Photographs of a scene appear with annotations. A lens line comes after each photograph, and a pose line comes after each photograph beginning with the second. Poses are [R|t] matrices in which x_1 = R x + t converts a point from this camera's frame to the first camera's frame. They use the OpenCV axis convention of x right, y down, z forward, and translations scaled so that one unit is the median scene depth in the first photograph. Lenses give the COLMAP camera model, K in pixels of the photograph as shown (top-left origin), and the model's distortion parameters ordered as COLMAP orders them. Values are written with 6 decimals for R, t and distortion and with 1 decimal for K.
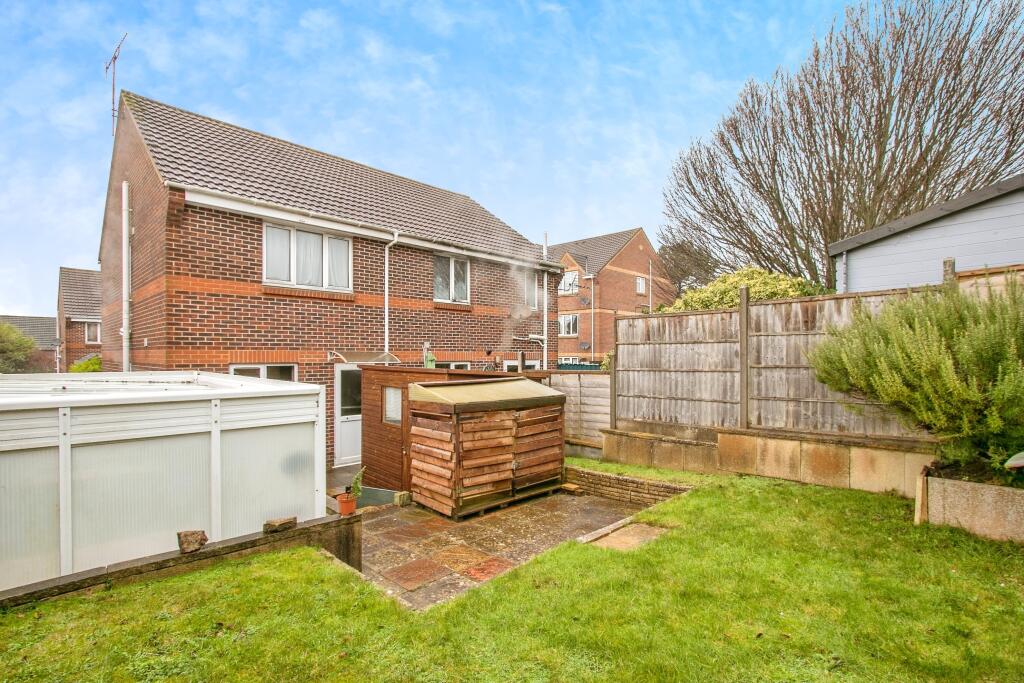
lens RADIAL K [[489.2, 0, 513.2], [0, 489.2, 360.1], [0, 0, 1]] dist [-0.002425, -0.000212]
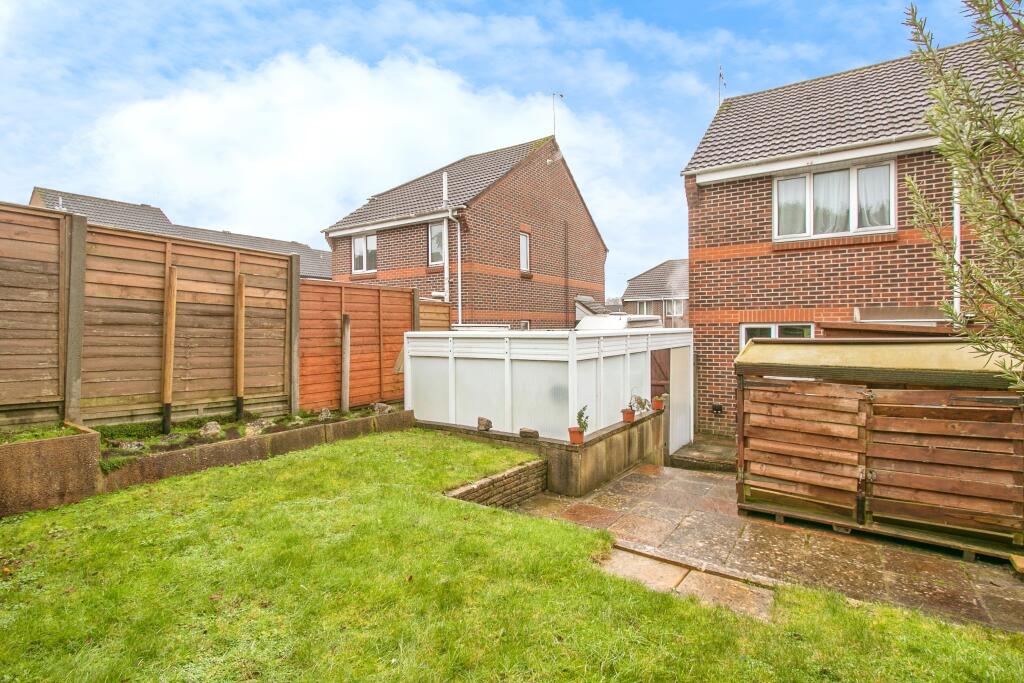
lens RADIAL K [[502.8, 0, 536.6], [0, 502.8, 344.6], [0, 0, 1]] dist [-0.002703, -0.000475]
pose [[0.189663, 0.025993, -0.981505, 0.523418], [-0.003321, 0.999661, 0.025832, 0.034916], [0.981844, -0.001640, 0.189685, 0.456183]]
